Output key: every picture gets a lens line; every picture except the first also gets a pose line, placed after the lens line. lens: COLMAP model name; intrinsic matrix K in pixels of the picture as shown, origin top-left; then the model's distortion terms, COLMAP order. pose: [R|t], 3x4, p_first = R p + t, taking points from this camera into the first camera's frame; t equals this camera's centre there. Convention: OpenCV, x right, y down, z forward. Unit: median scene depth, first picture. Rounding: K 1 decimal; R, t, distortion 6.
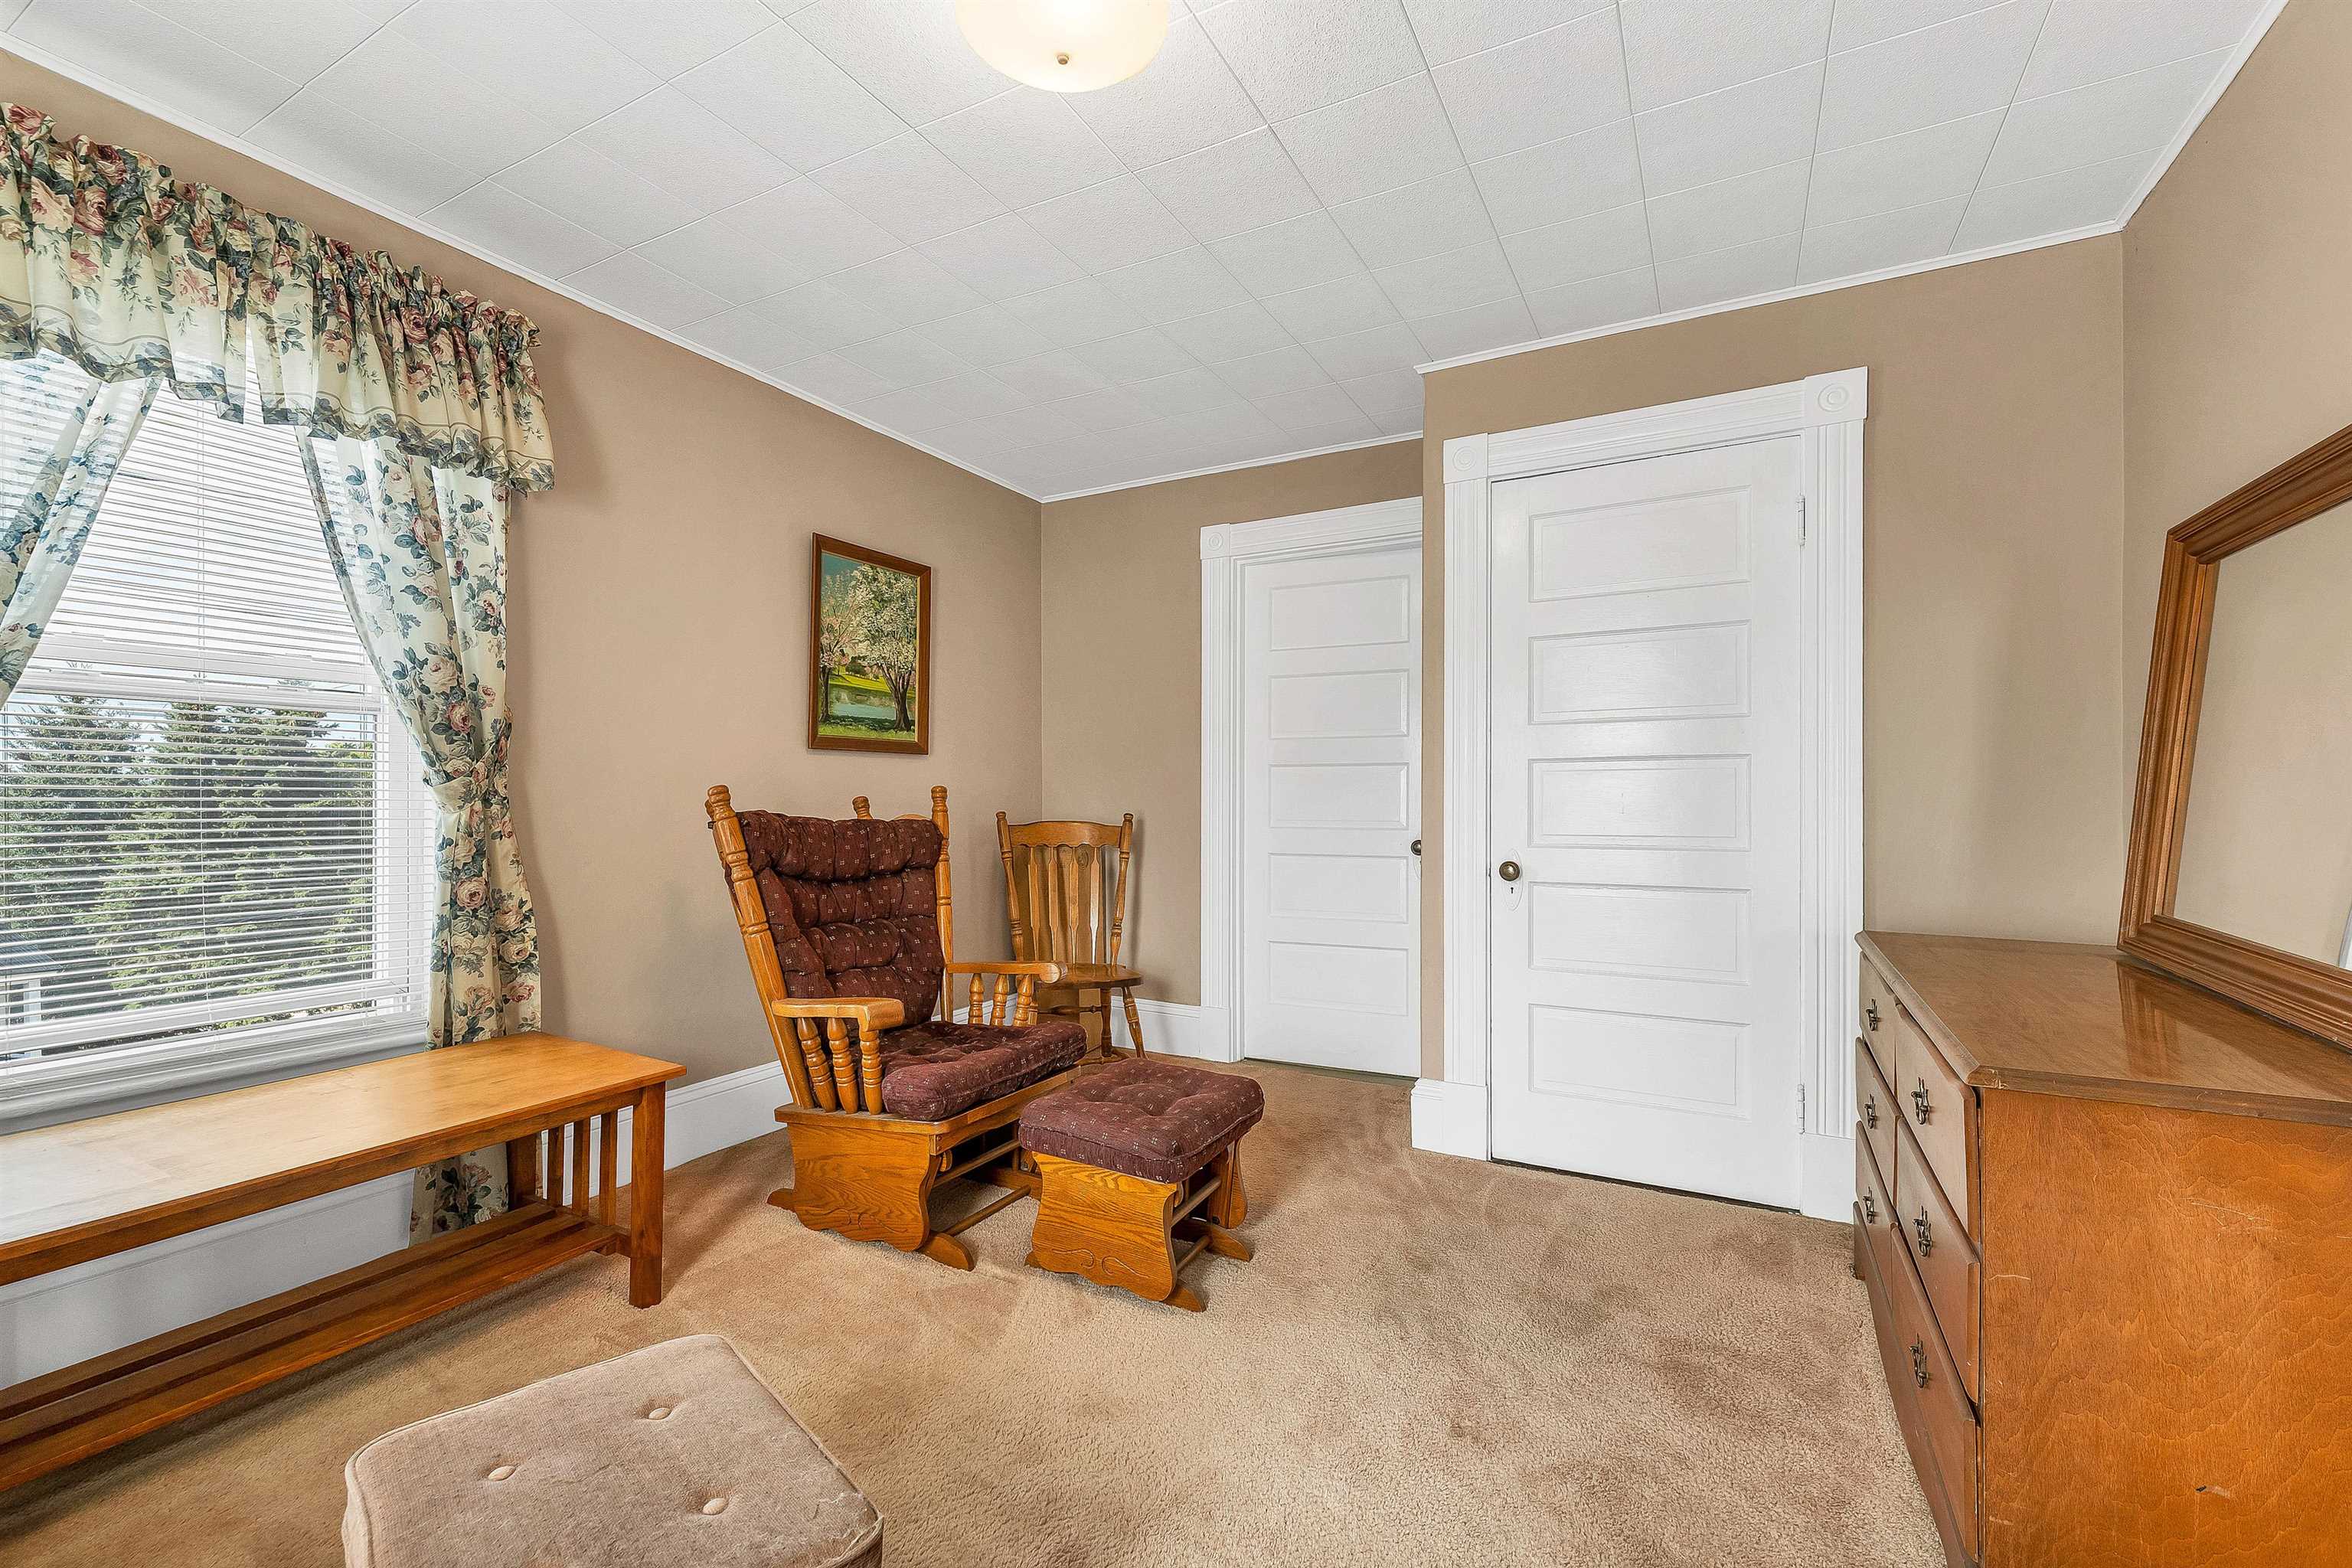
lens RADIAL K [[1001.0, 0, 1172.6], [0, 1001.0, 795.0], [0, 0, 1]] dist [0.008790, -0.002179]
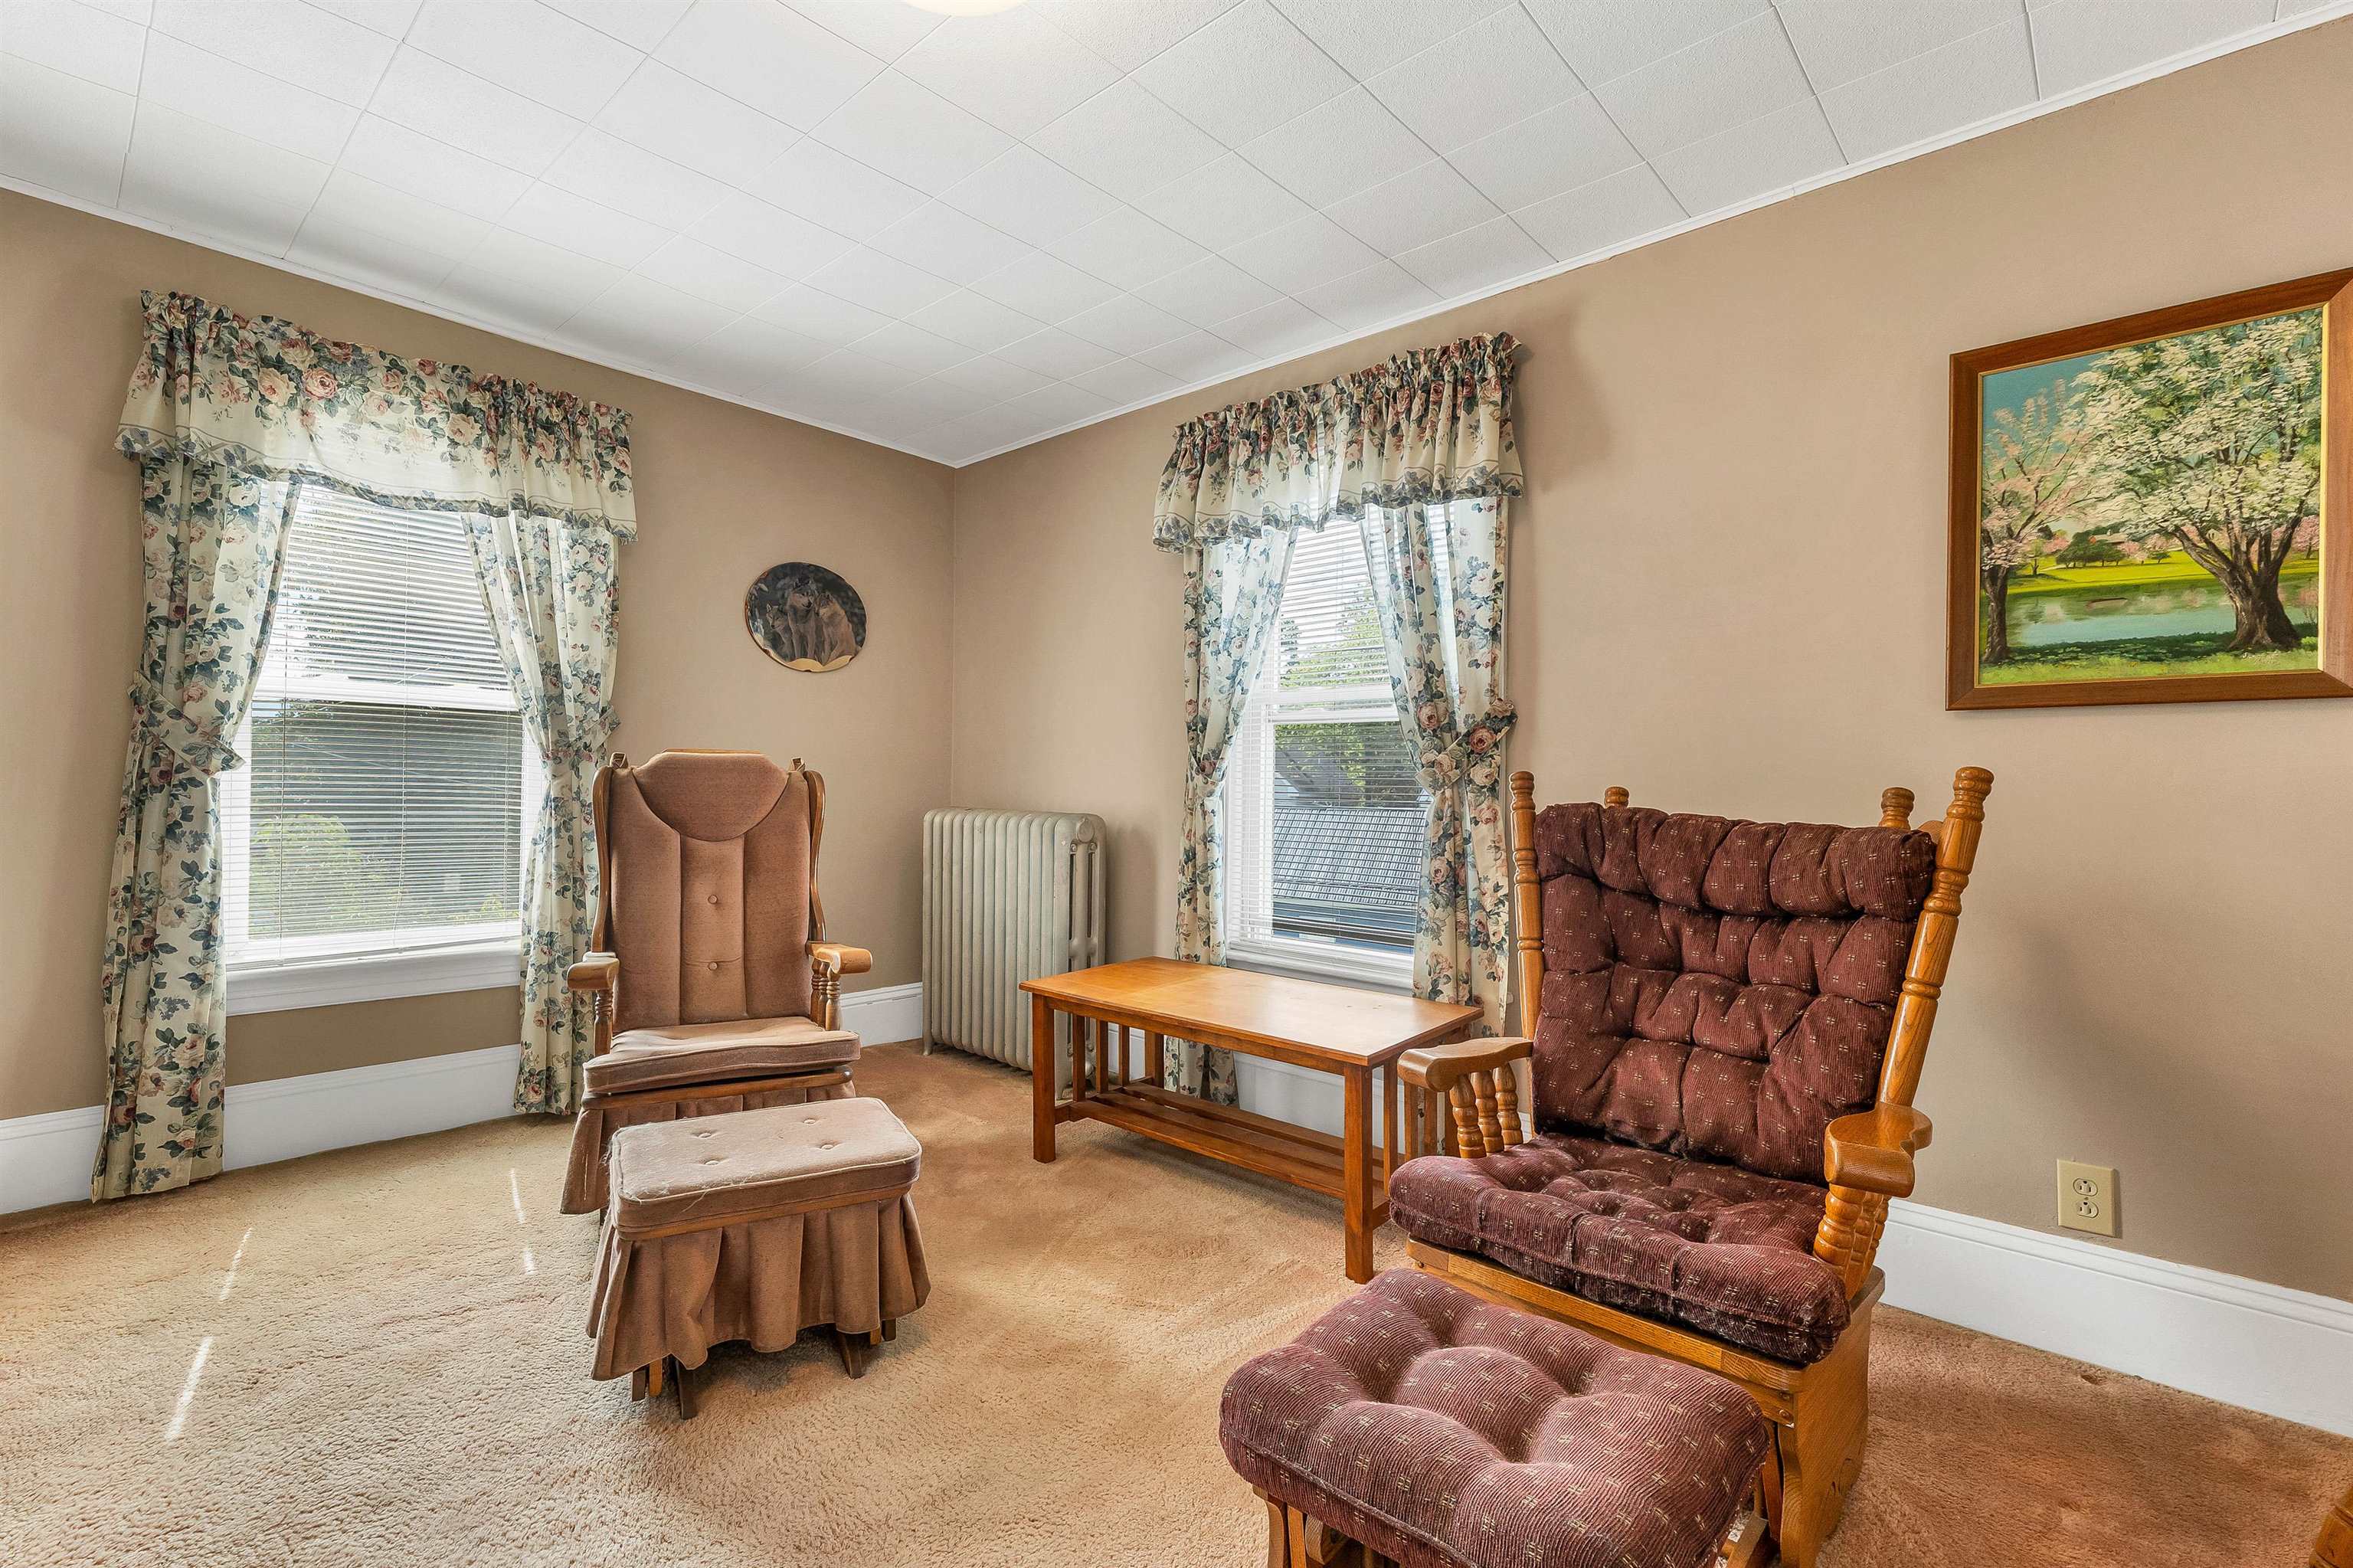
lens RADIAL K [[1008.9, 0, 1179.5], [0, 1008.9, 779.1], [0, 0, 1]] dist [0.003608, -0.001147]
pose [[-0.223749, -0.009536, -0.974600, 0.366561], [-0.010346, 0.999919, -0.007408, 0.005206], [0.974592, 0.008426, -0.223830, 0.736933]]
